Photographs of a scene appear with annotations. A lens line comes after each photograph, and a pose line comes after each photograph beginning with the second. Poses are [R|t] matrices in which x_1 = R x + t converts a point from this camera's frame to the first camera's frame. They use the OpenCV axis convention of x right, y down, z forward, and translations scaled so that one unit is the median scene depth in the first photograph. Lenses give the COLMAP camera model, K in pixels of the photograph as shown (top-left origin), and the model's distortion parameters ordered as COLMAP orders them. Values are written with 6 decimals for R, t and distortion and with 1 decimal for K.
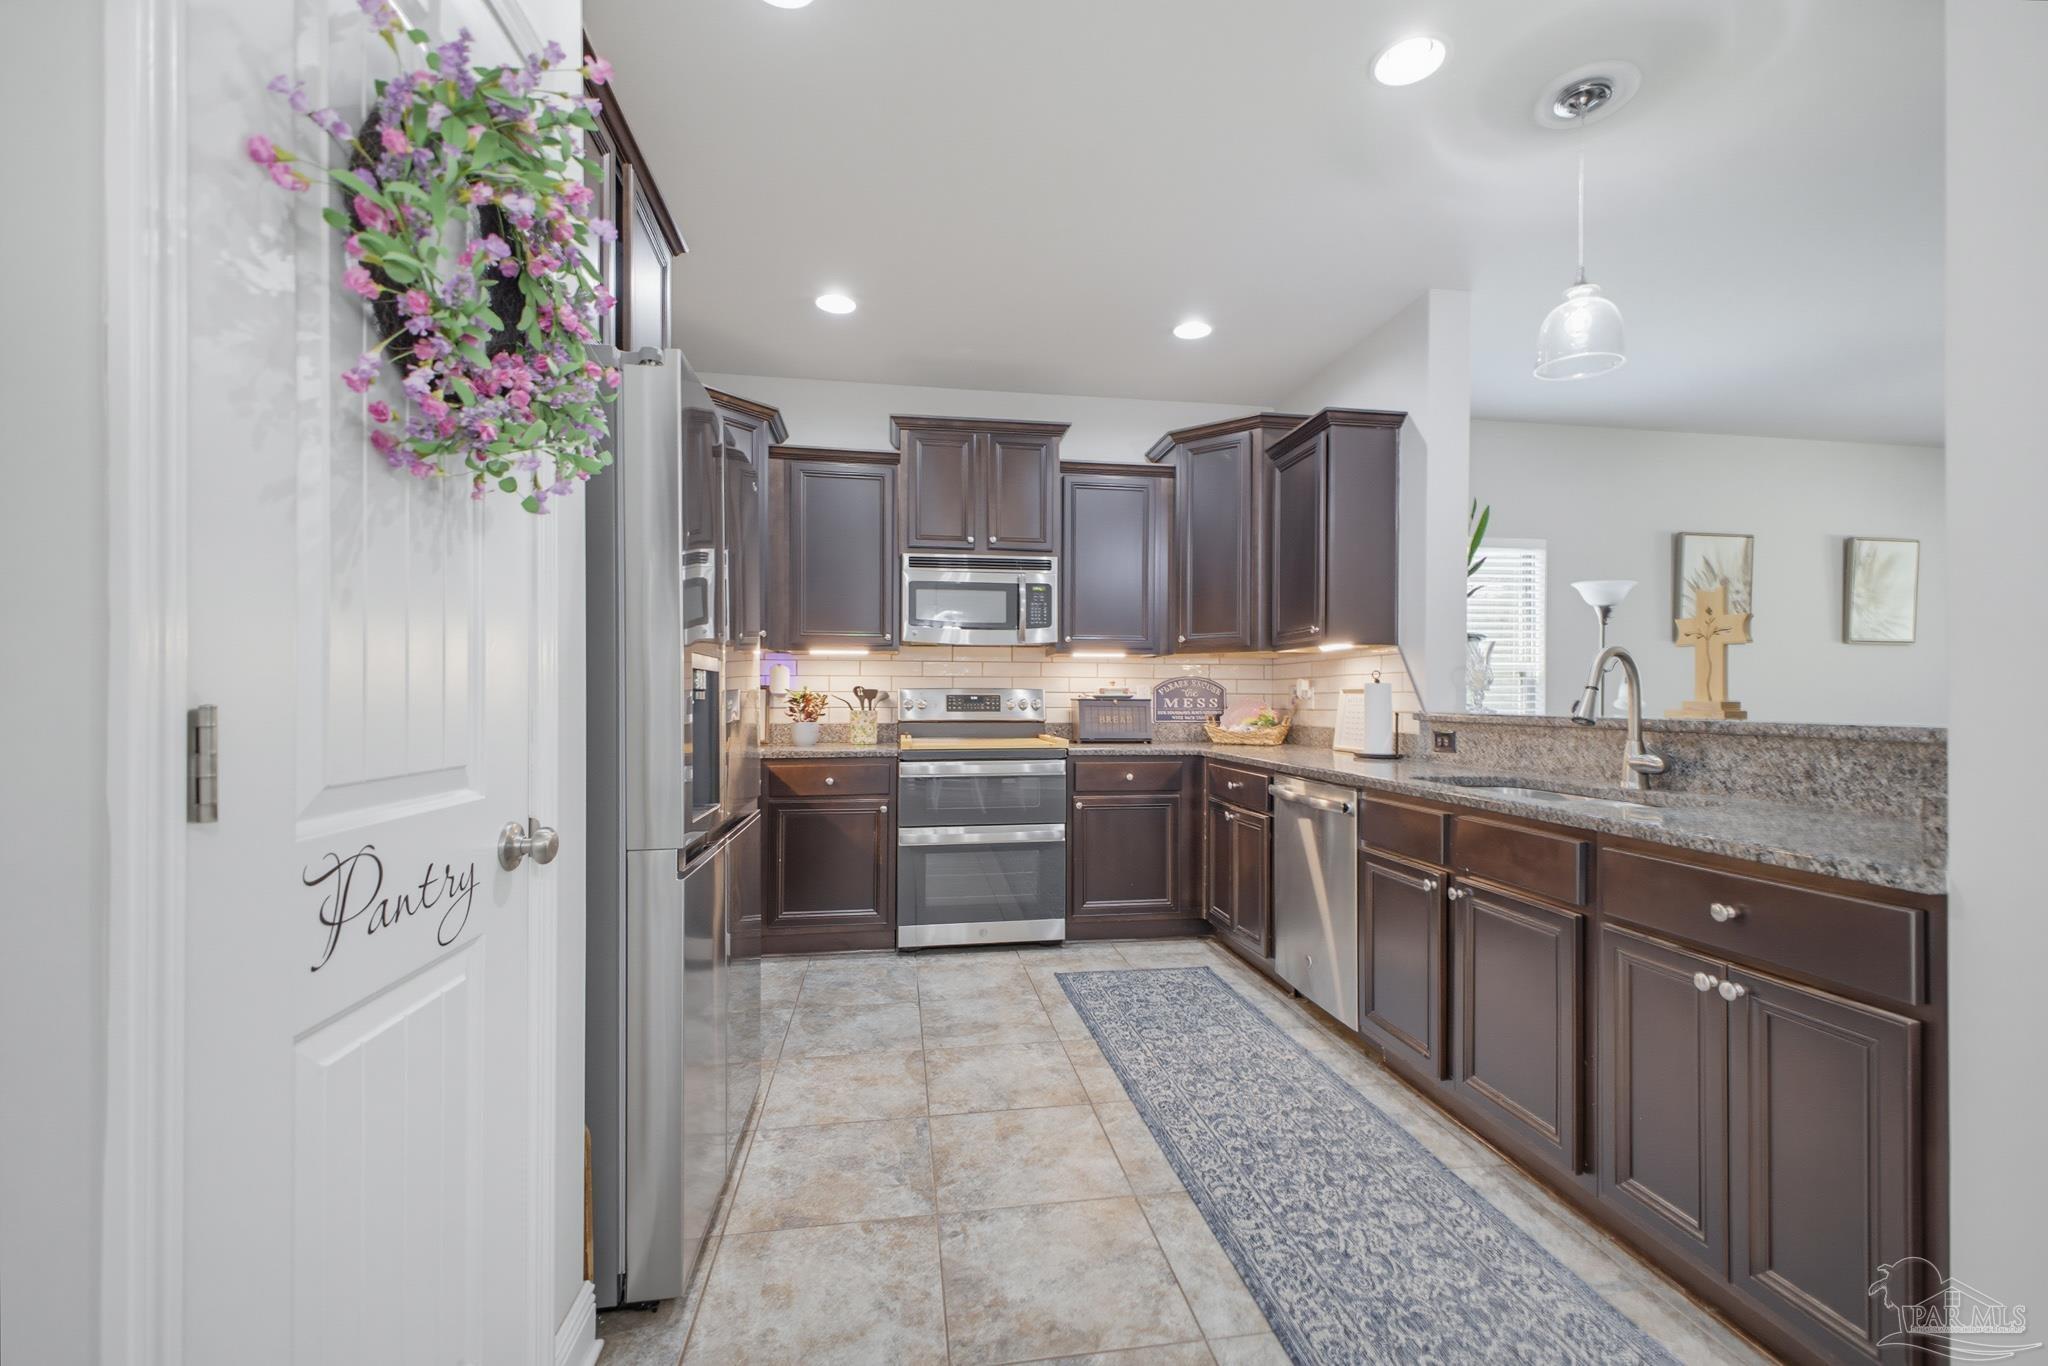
lens RADIAL K [[911.6, 0, 1025.1], [0, 911.6, 687.3], [0, 0, 1]] dist [0.038936, -0.000777]
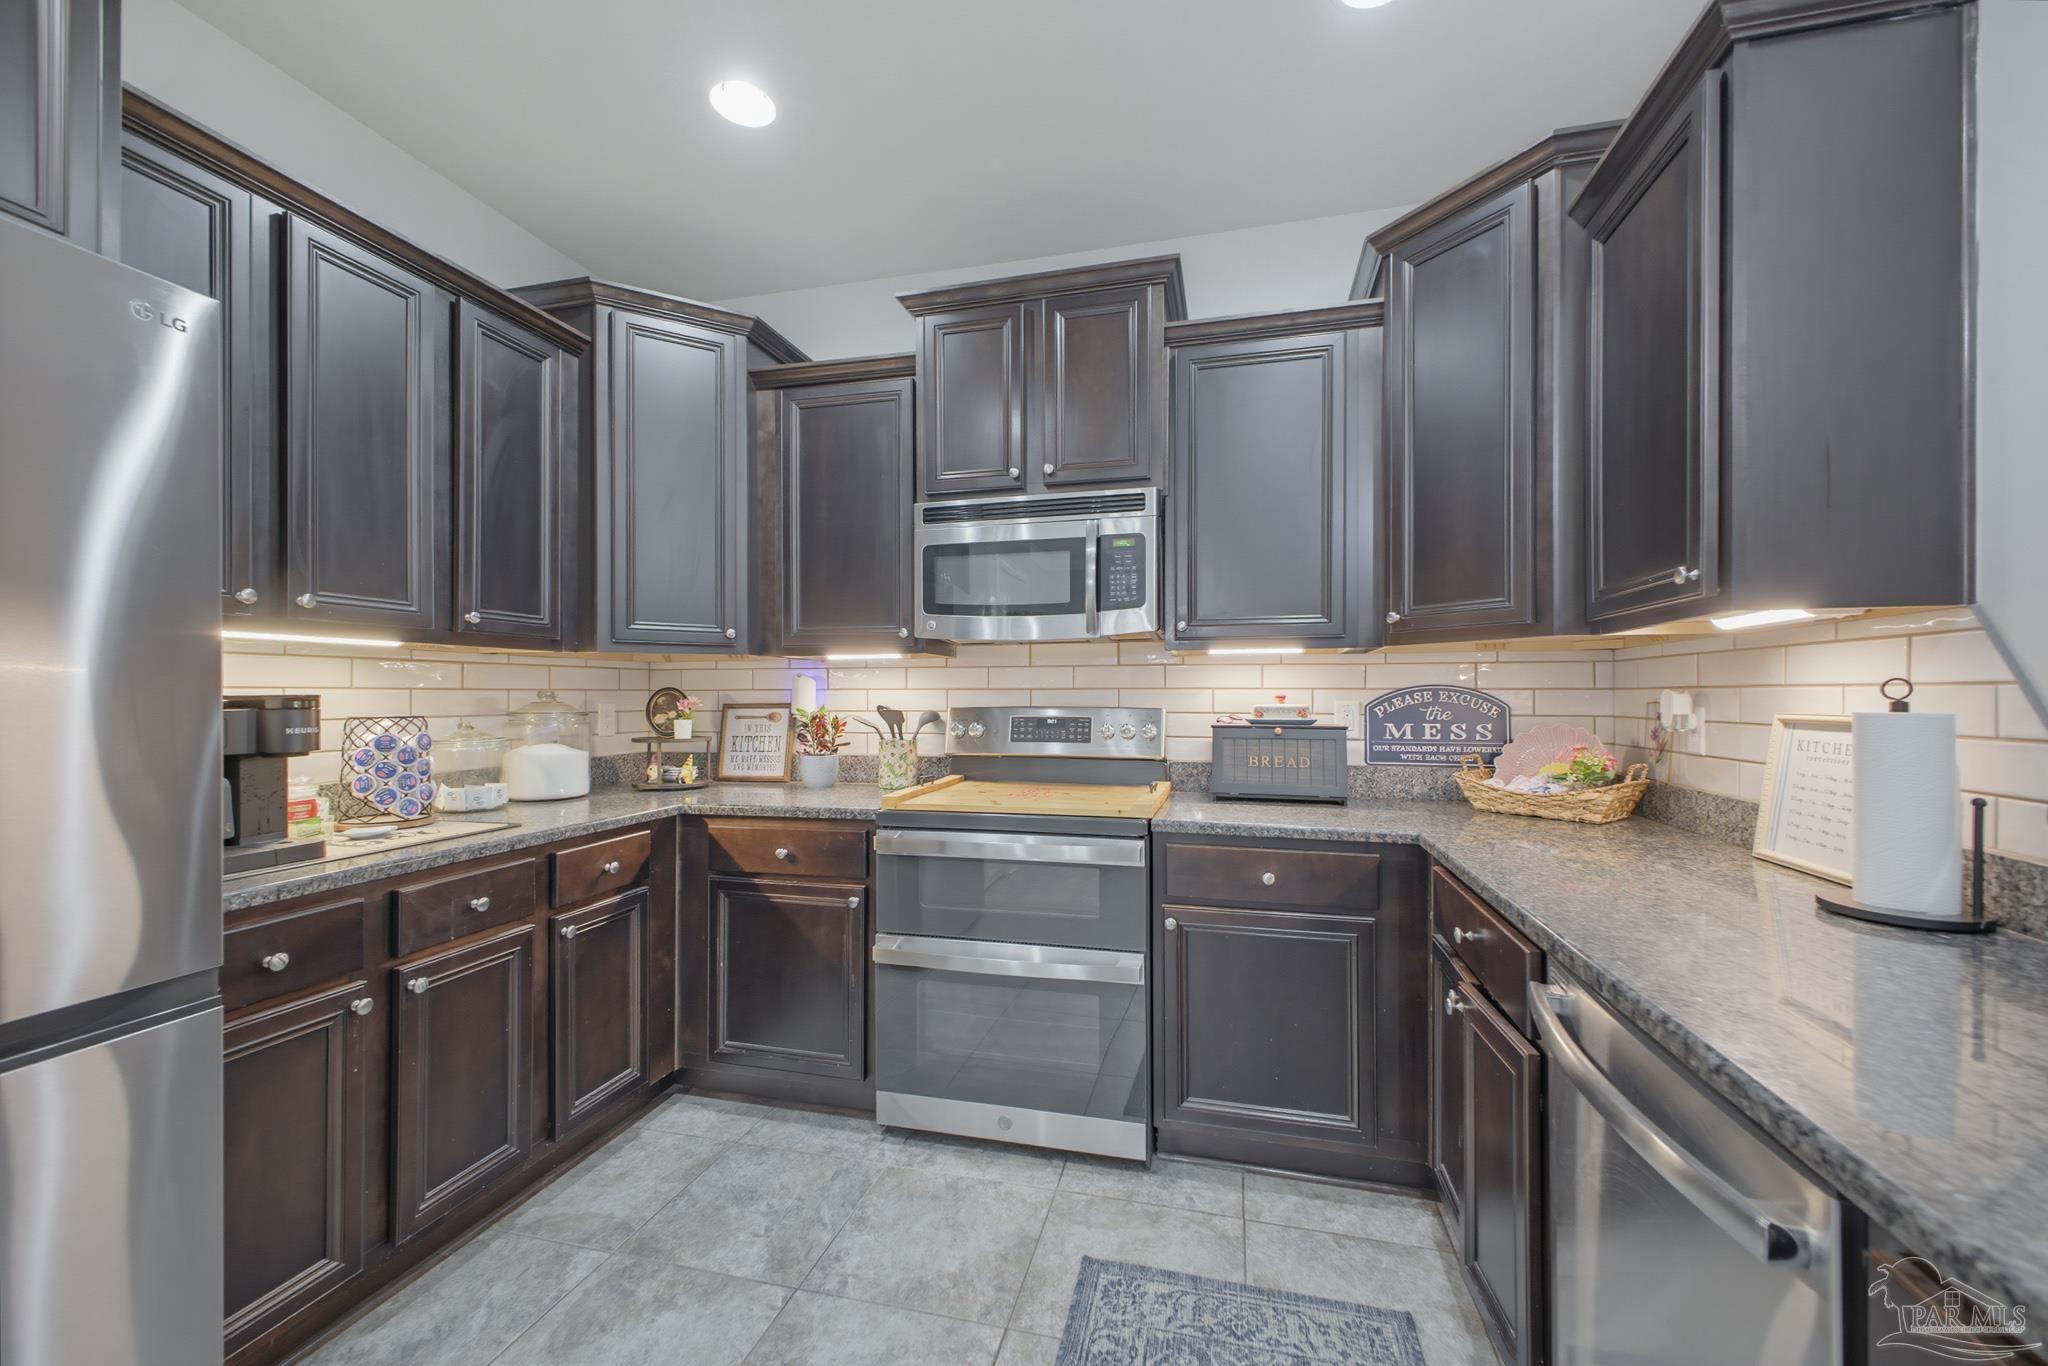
lens RADIAL K [[824.2, 0, 1023.9], [0, 824.2, 686.5], [0, 0, 1]] dist [0.016541, -0.002557]
pose [[0.916687, -0.006809, -0.399547, 0.171859], [0.008255, 0.999964, 0.001898, -0.015883], [0.399520, -0.005038, 0.916711, 0.483596]]
